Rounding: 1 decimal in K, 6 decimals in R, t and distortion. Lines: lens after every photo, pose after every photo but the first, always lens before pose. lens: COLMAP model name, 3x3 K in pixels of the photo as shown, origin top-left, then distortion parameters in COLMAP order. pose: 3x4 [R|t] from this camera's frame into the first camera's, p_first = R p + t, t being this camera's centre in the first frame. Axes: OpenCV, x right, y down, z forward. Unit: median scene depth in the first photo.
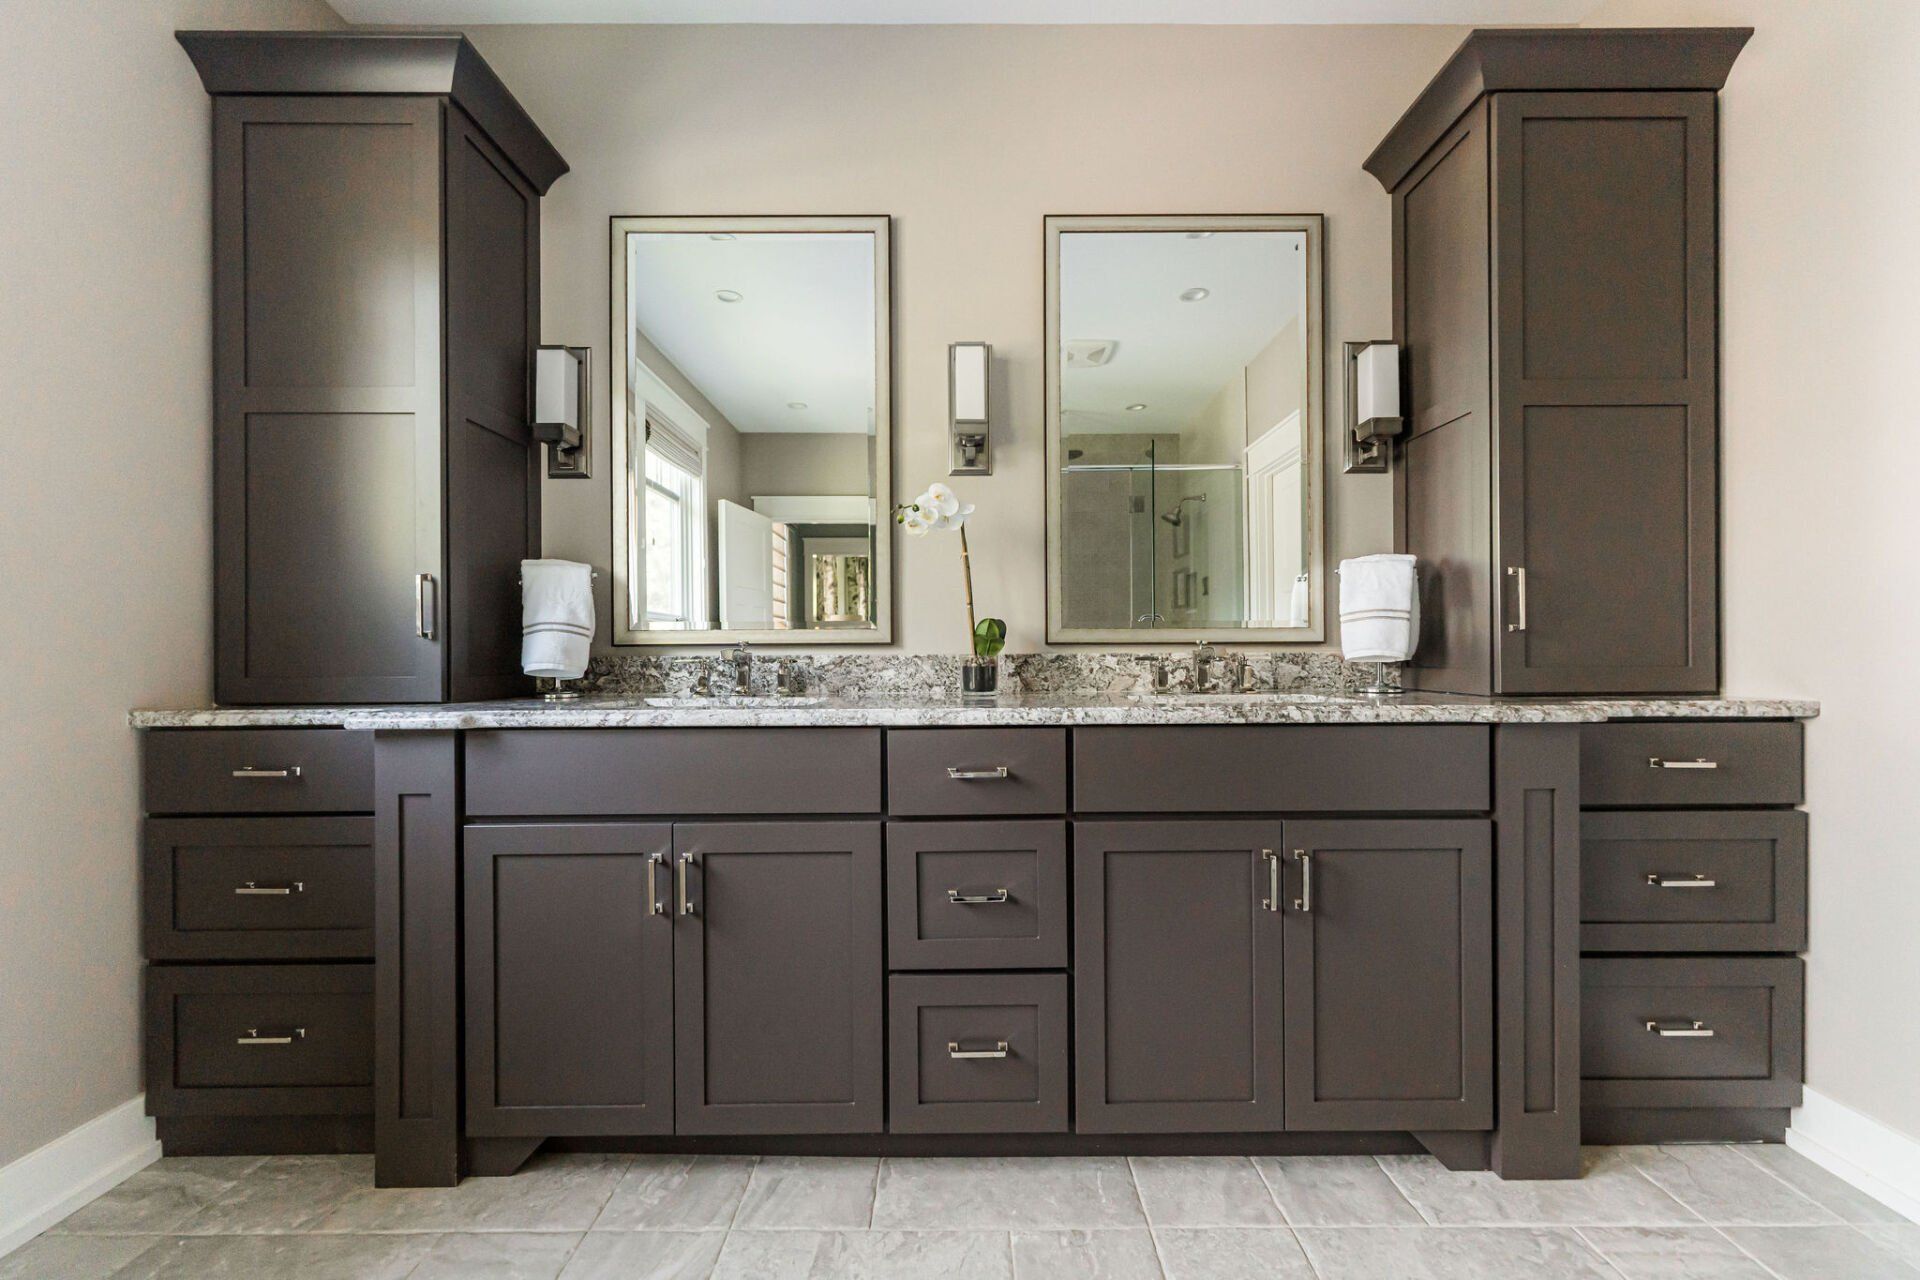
lens RADIAL K [[781.9, 0, 968.1], [0, 781.9, 652.3], [0, 0, 1]] dist [0.001895, -0.000935]
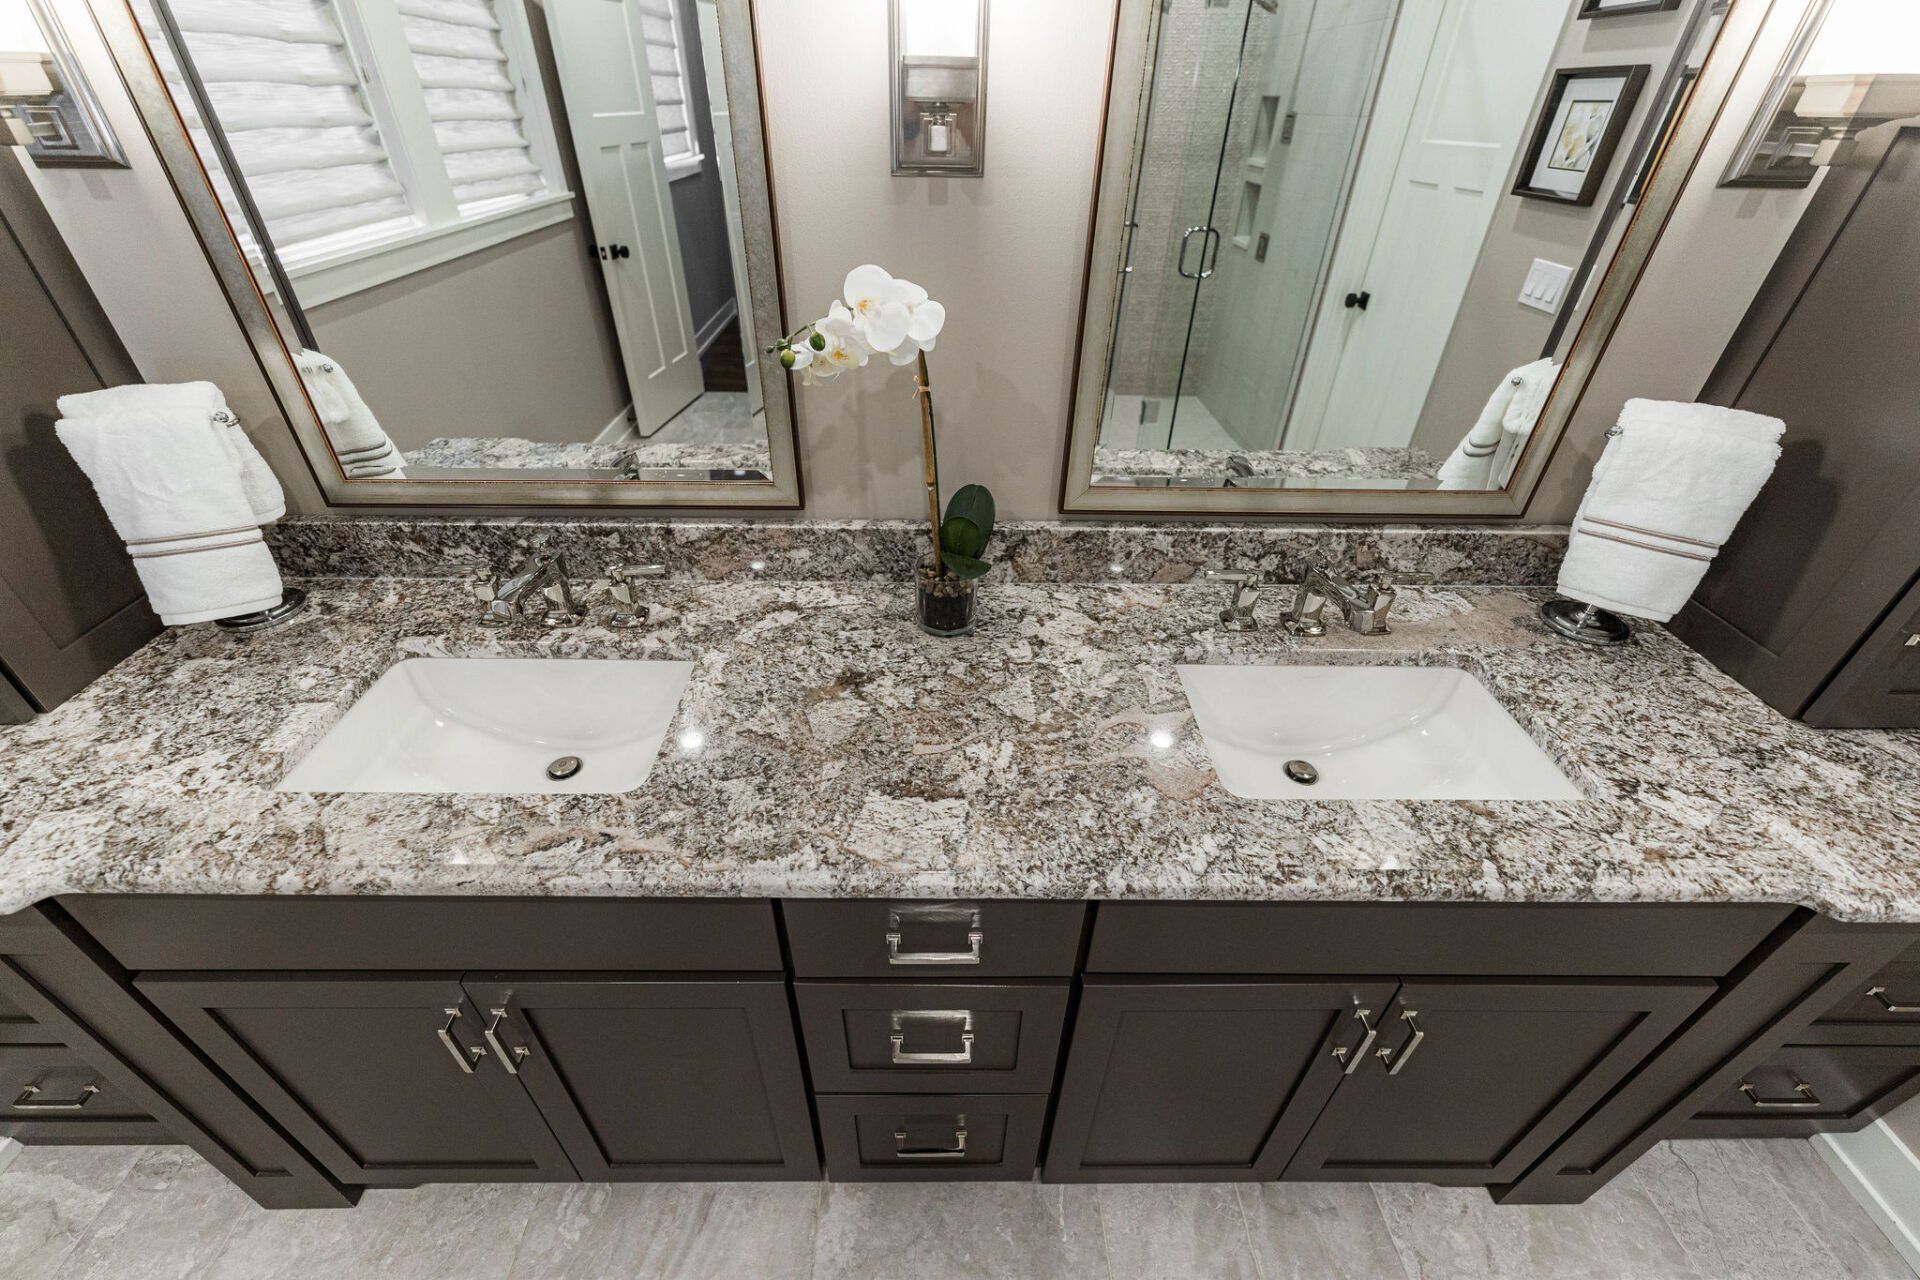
lens RADIAL K [[781.9, 0, 941.0], [0, 781.9, 642.0], [0, 0, 1]] dist [0.001895, -0.000935]
pose [[0.999788, 0.016842, 0.011836, 0.003611], [-0.020583, 0.809487, 0.586777, -0.313807], [0.000302, -0.586896, 0.809662, 0.512997]]
